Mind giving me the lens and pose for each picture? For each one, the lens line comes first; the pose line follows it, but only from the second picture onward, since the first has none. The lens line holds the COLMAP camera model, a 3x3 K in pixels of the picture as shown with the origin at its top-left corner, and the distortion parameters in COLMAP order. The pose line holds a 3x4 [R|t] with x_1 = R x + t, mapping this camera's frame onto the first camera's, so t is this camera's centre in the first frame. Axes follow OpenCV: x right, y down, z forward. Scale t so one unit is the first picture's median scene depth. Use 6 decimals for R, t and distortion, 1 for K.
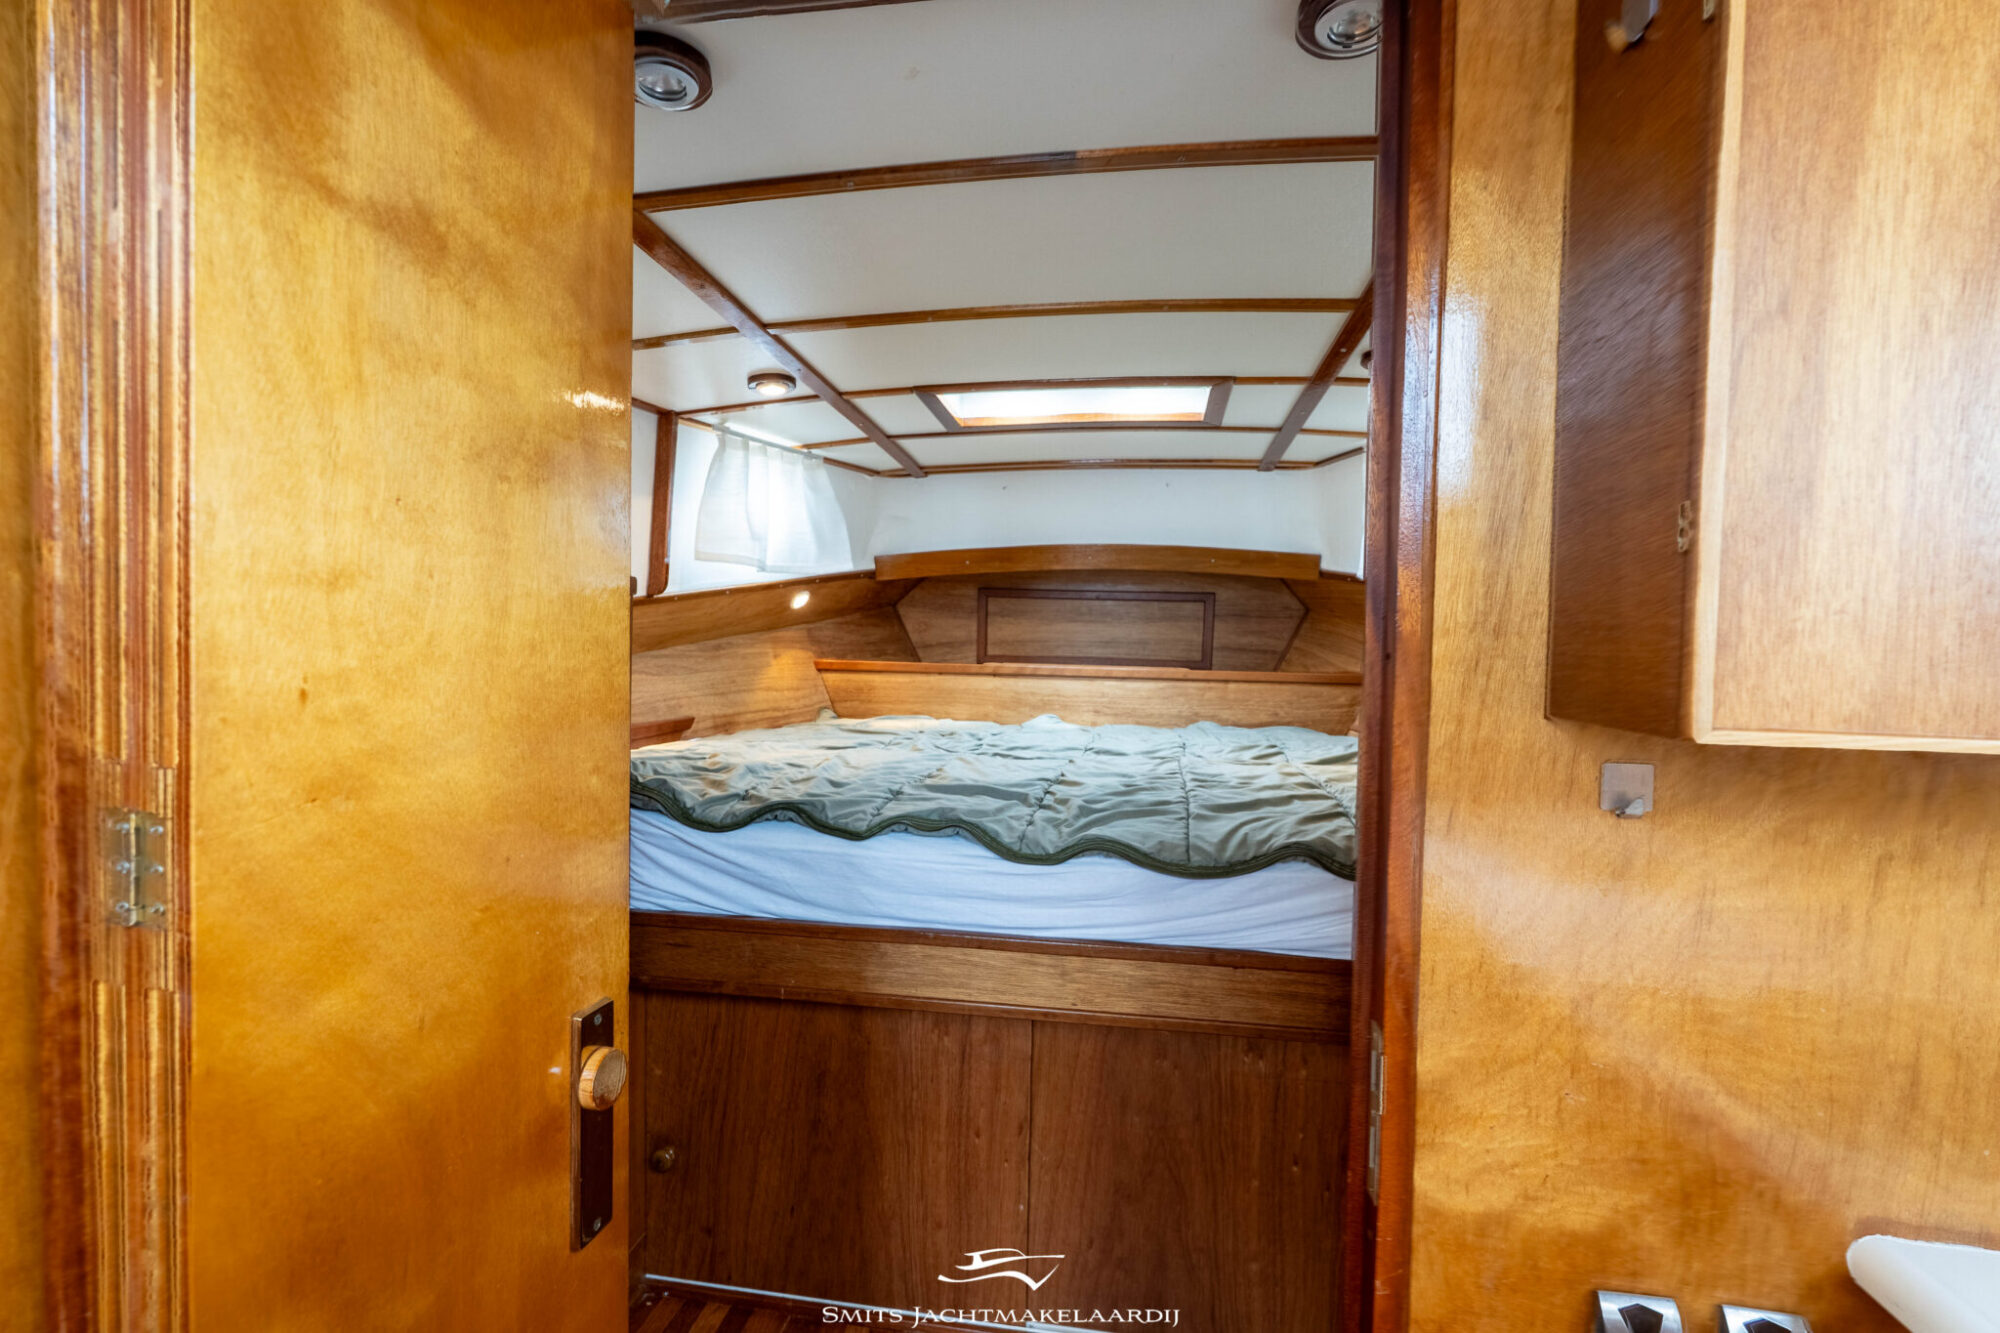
lens RADIAL K [[877.6, 0, 997.7], [0, 877.6, 670.5], [0, 0, 1]] dist [-0.006198, 0.000964]
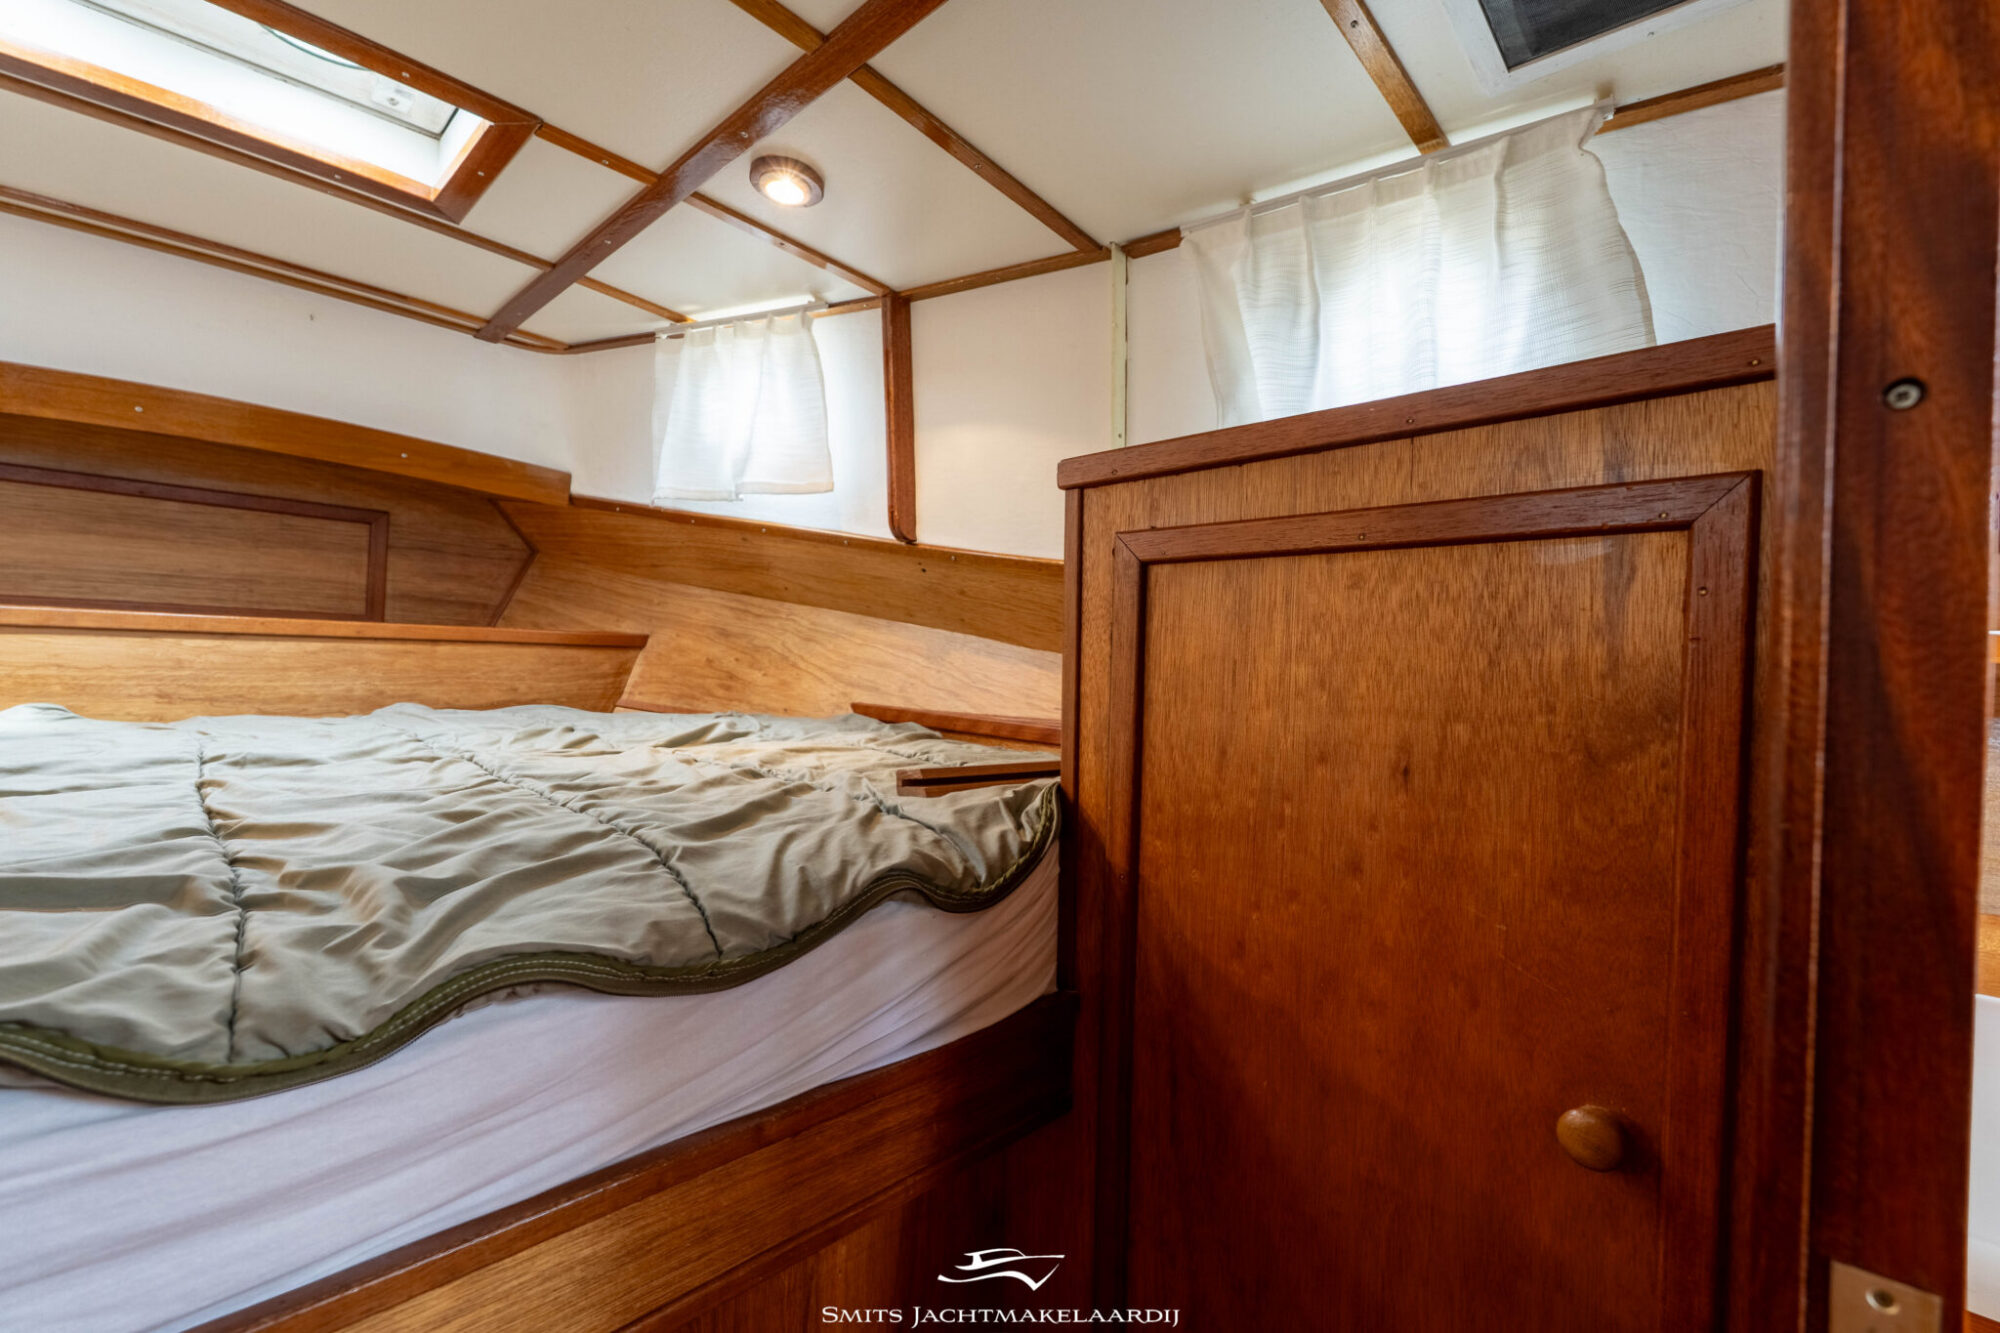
lens RADIAL K [[877.6, 0, 1002.2], [0, 877.6, 669.4], [0, 0, 1]] dist [-0.006198, 0.000964]
pose [[0.569399, -0.010887, 0.821989, -0.069248], [0.004558, 0.999939, 0.010087, 0.055549], [-0.822049, -0.001997, 0.569413, 0.539319]]
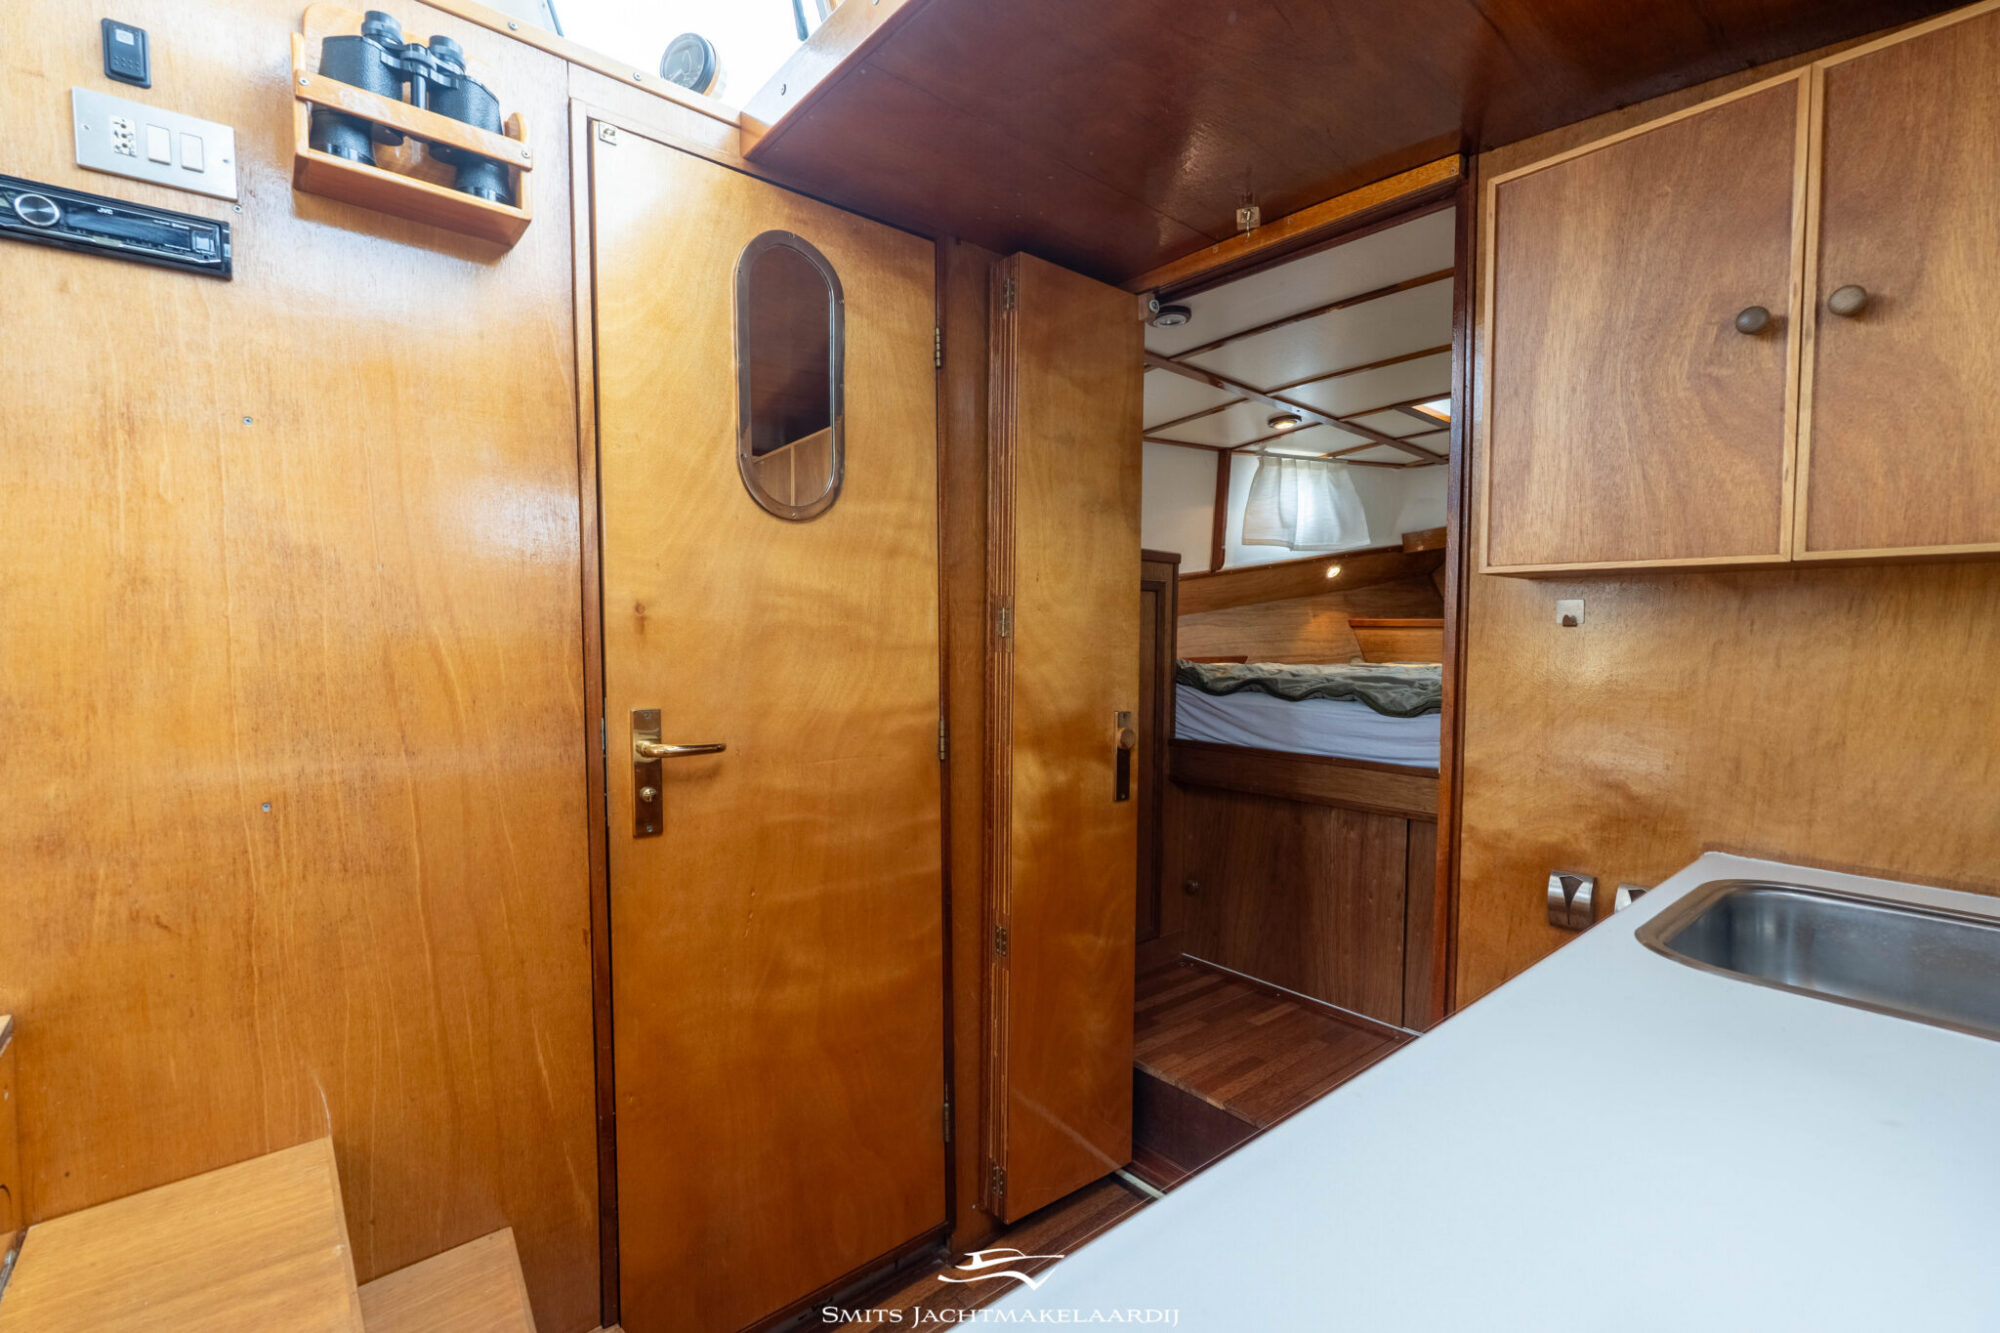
lens RADIAL K [[877.6, 0, 1000.4], [0, 877.6, 666.9], [0, 0, 1]] dist [-0.006198, 0.000964]
pose [[0.763693, 0.012595, -0.645457, 0.468166], [-0.013898, 0.999899, 0.003068, 0.124470], [0.645430, 0.006627, 0.763790, -0.609963]]
